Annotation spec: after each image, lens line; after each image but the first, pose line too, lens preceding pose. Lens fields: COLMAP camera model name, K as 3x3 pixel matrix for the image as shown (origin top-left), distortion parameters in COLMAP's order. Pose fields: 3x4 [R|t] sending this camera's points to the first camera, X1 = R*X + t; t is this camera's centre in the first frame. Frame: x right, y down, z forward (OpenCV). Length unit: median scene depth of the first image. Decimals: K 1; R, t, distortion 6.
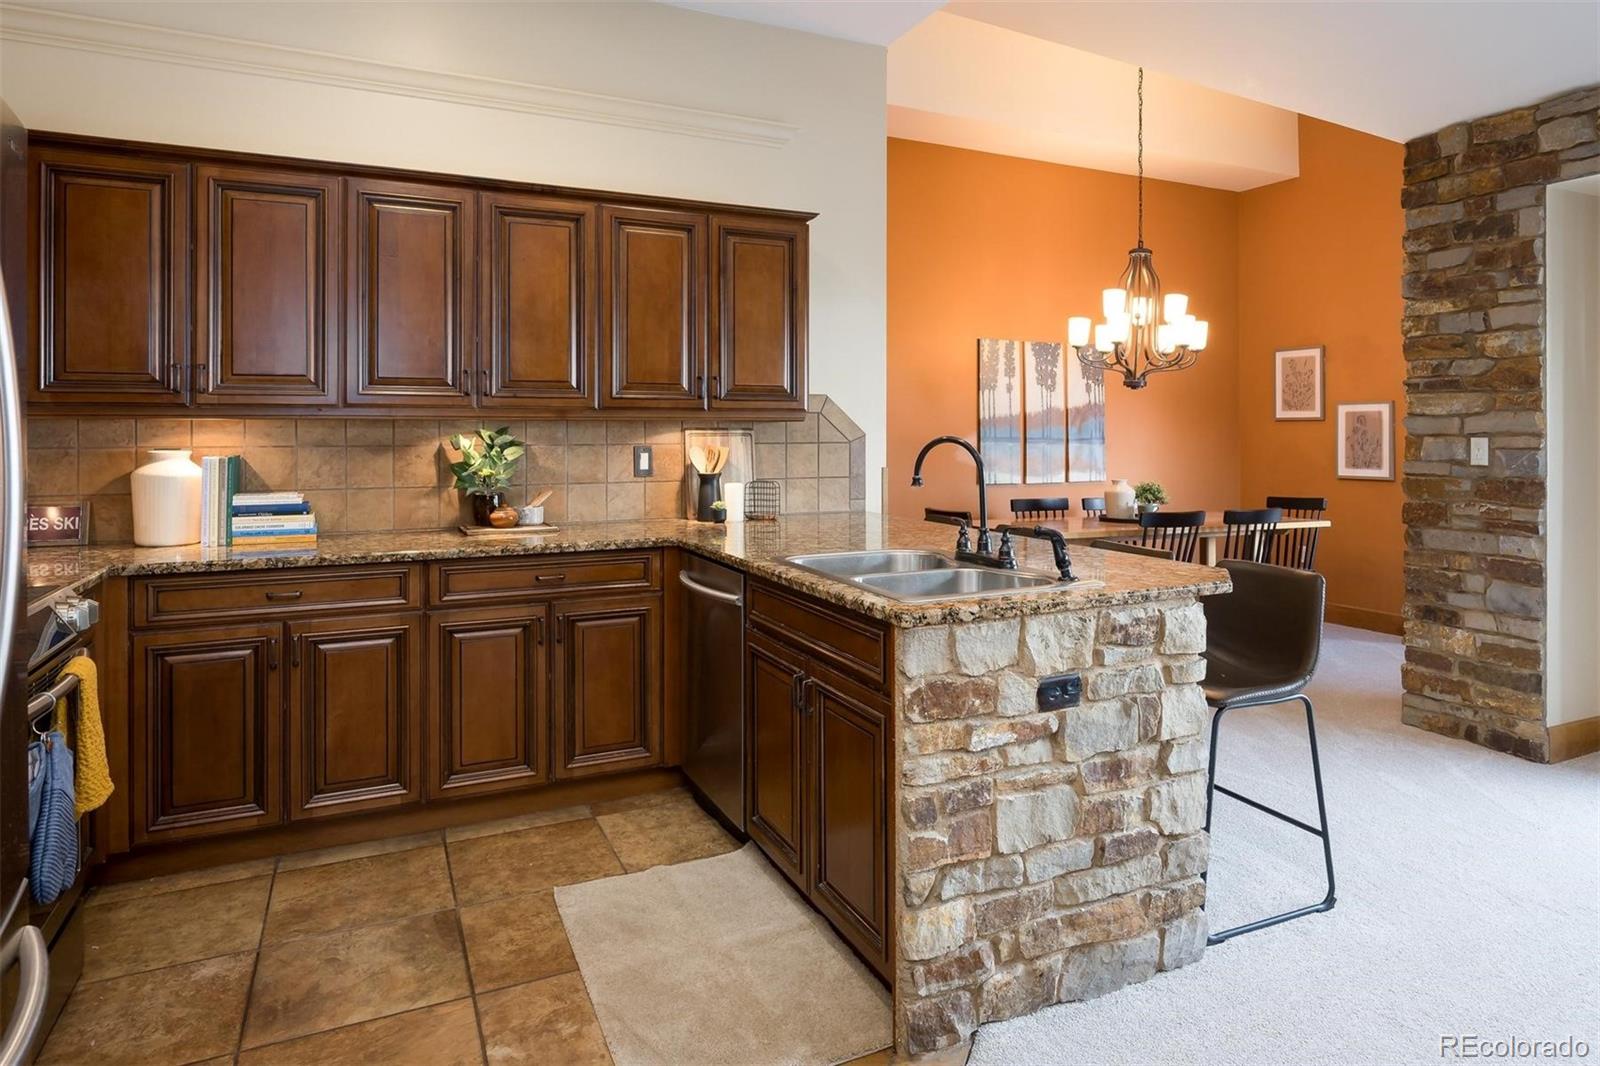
lens RADIAL K [[983.2, 0, 853.7], [0, 983.2, 434.6], [0, 0, 1]] dist [-0.003911, 0.000809]
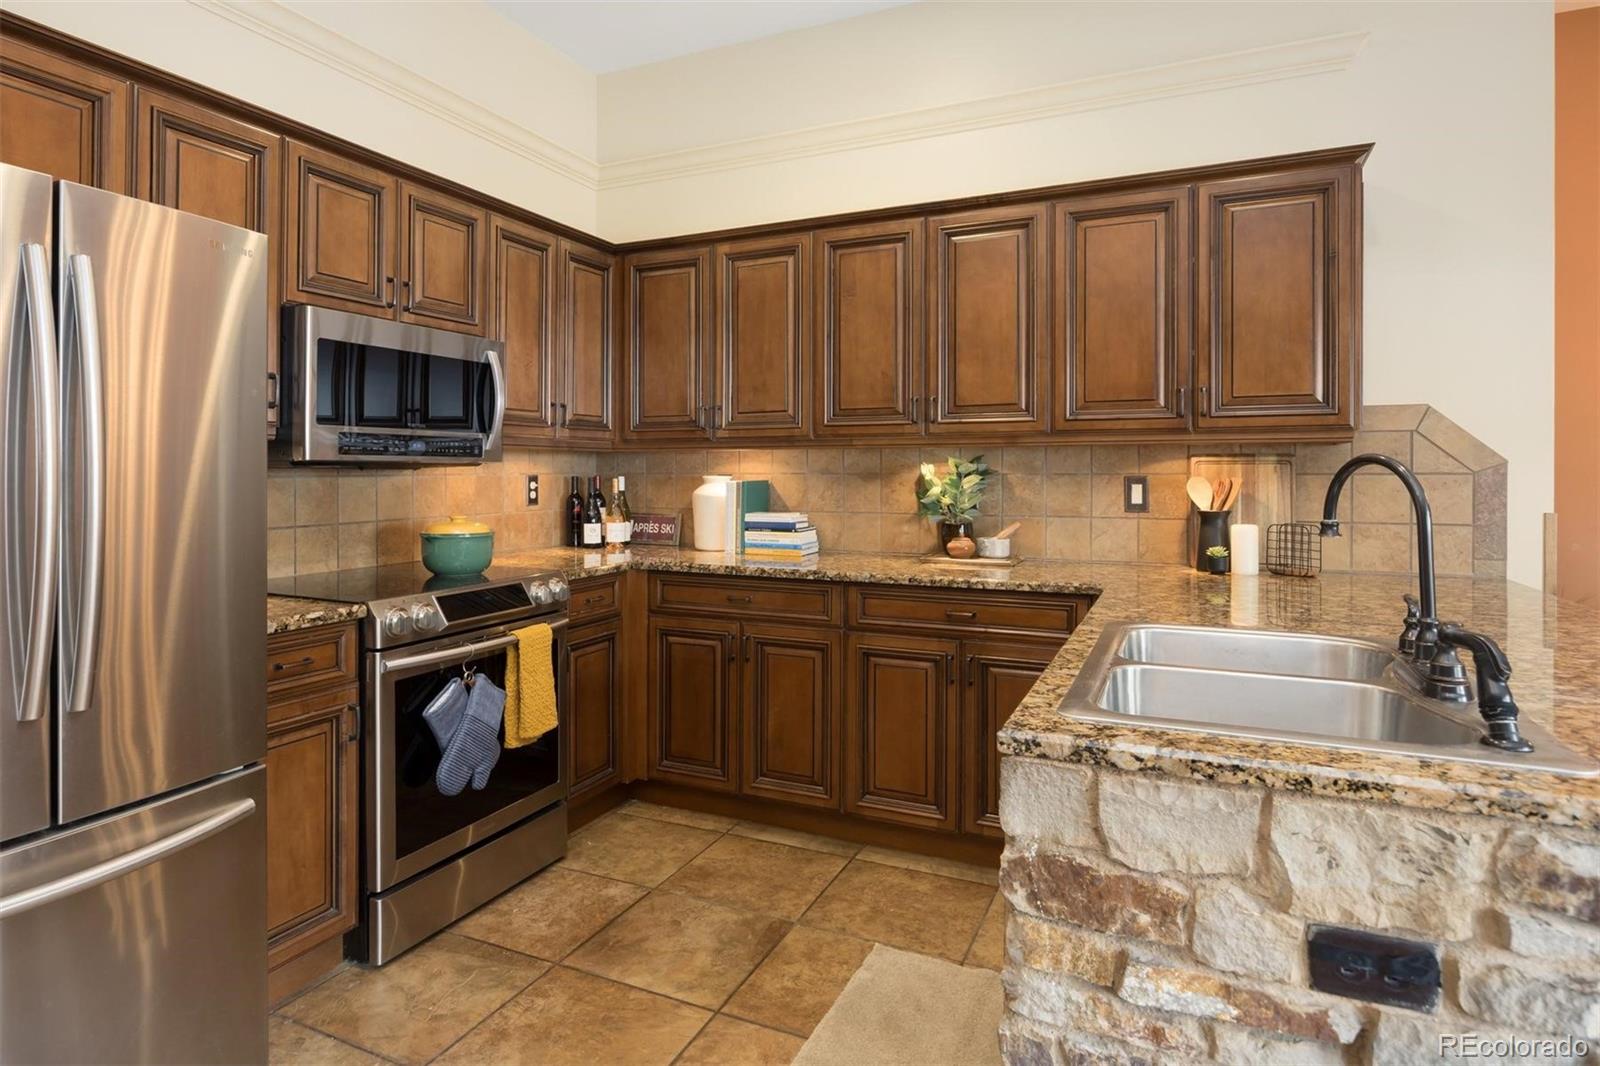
lens RADIAL K [[900.3, 0, 751.9], [0, 900.3, 480.2], [0, 0, 1]] dist [-0.004671, -0.000479]
pose [[0.602778, 0.008046, -0.797868, 0.236535], [-0.002821, 0.999964, 0.007952, 0.011455], [0.797904, -0.002542, 0.602779, 0.306123]]
